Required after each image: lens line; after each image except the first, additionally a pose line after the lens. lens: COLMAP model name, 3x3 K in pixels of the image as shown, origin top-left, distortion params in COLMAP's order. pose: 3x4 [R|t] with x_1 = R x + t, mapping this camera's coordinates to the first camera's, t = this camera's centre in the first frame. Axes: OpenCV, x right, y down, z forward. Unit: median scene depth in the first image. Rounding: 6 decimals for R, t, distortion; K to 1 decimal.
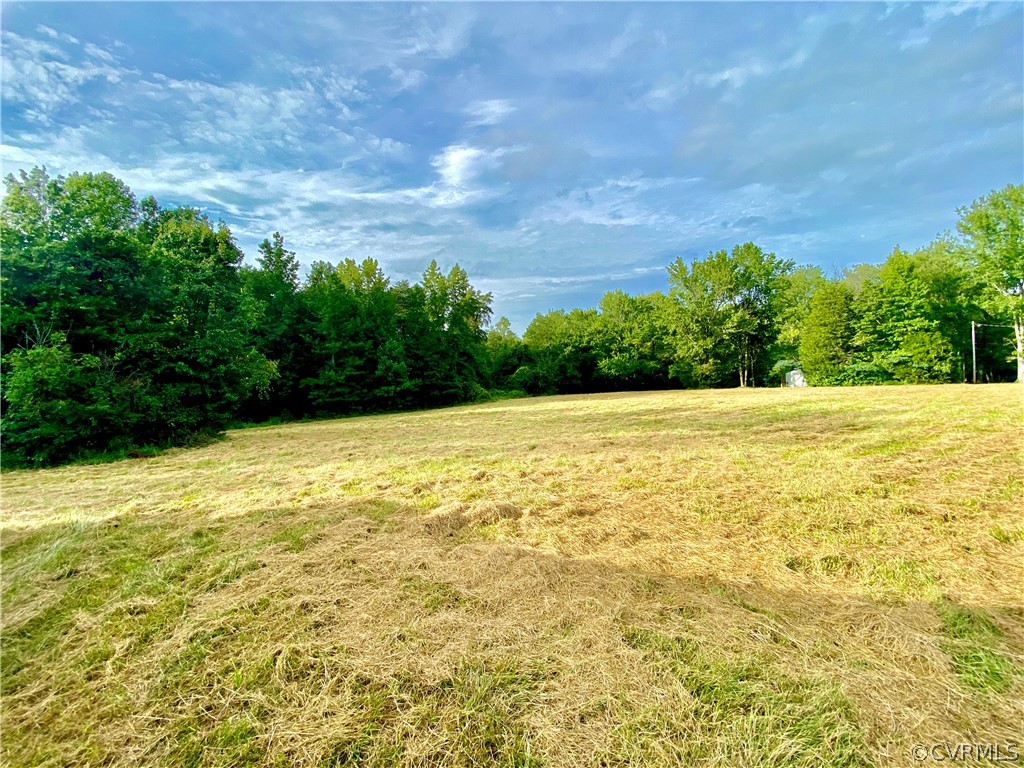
lens RADIAL K [[406.9, 0, 512.6], [0, 406.9, 386.1], [0, 0, 1]] dist [0.033315, -0.031531]
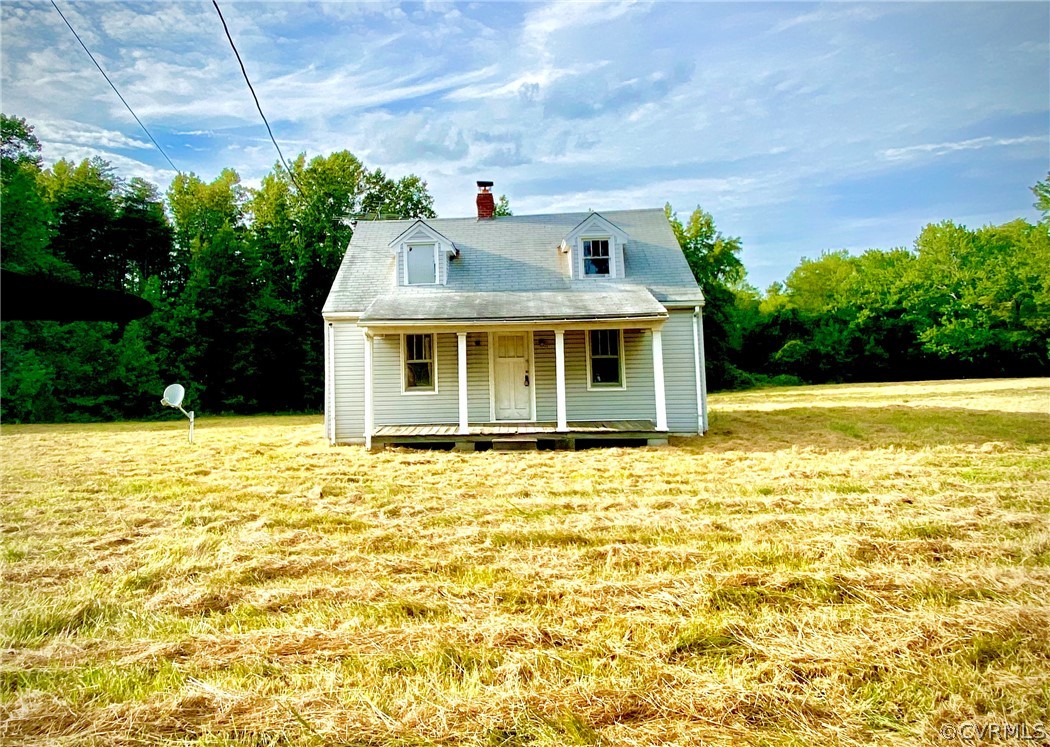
lens RADIAL K [[690.5, 0, 477.0], [0, 690.5, 309.6], [0, 0, 1]] dist [0.053676, -0.067588]
pose [[0.943806, -0.019740, -0.329911, -0.091653], [-0.010589, 0.995896, -0.089883, 0.011345], [0.330331, 0.088325, 0.939723, -0.297916]]
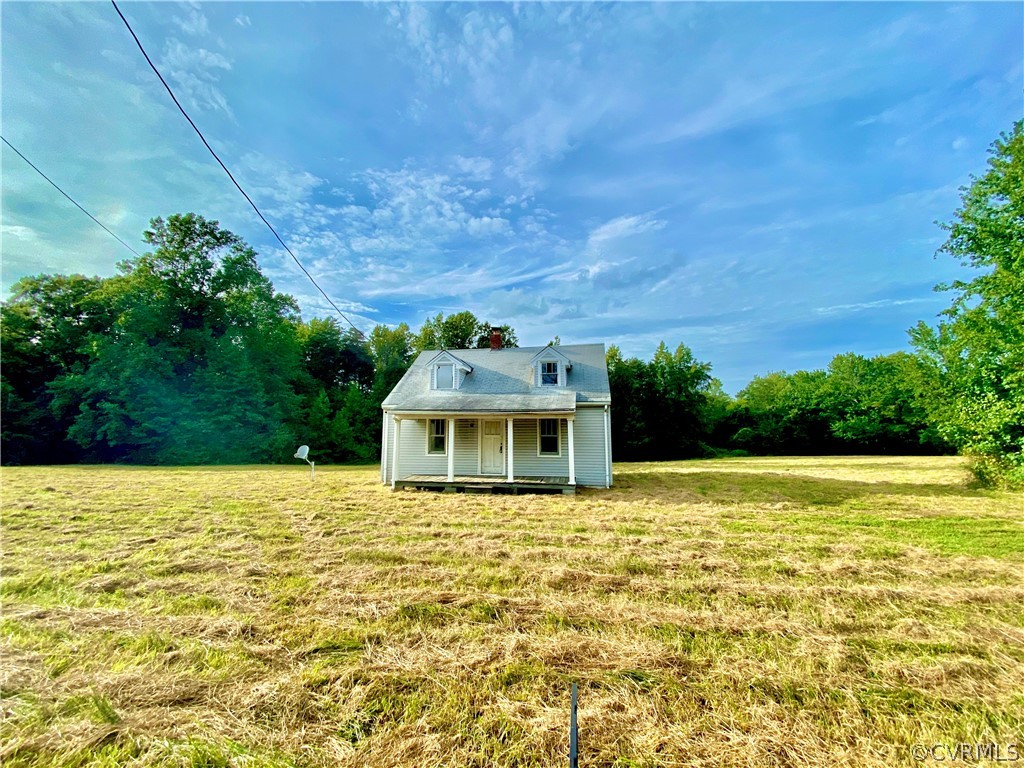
lens RADIAL K [[406.9, 0, 512.6], [0, 406.9, 386.1], [0, 0, 1]] dist [0.033315, -0.031531]
pose [[0.898514, -0.023576, -0.438312, -0.050543], [-0.037912, 0.990657, -0.131003, 0.008794], [0.437305, 0.134326, 0.889225, -0.270052]]
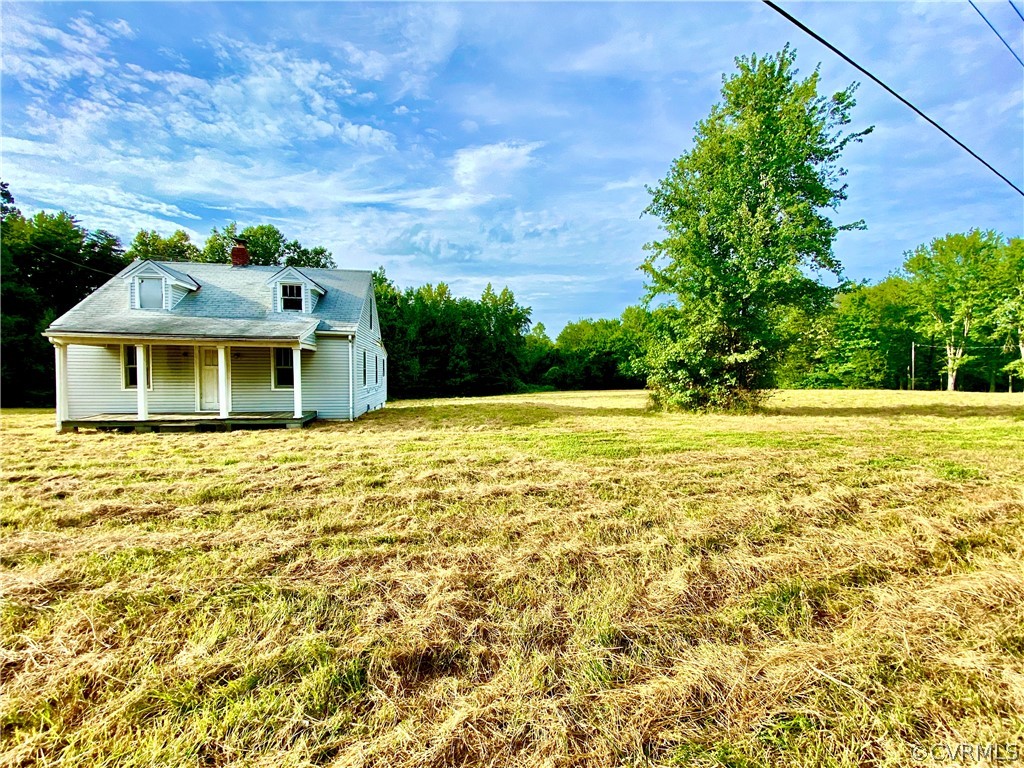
lens RADIAL K [[406.9, 0, 512.6], [0, 406.9, 386.1], [0, 0, 1]] dist [0.033315, -0.031531]
pose [[0.996481, 0.034307, -0.076471, -0.005661], [-0.034082, 0.999410, 0.004247, 0.010411], [0.076571, -0.001626, 0.997063, -0.254039]]
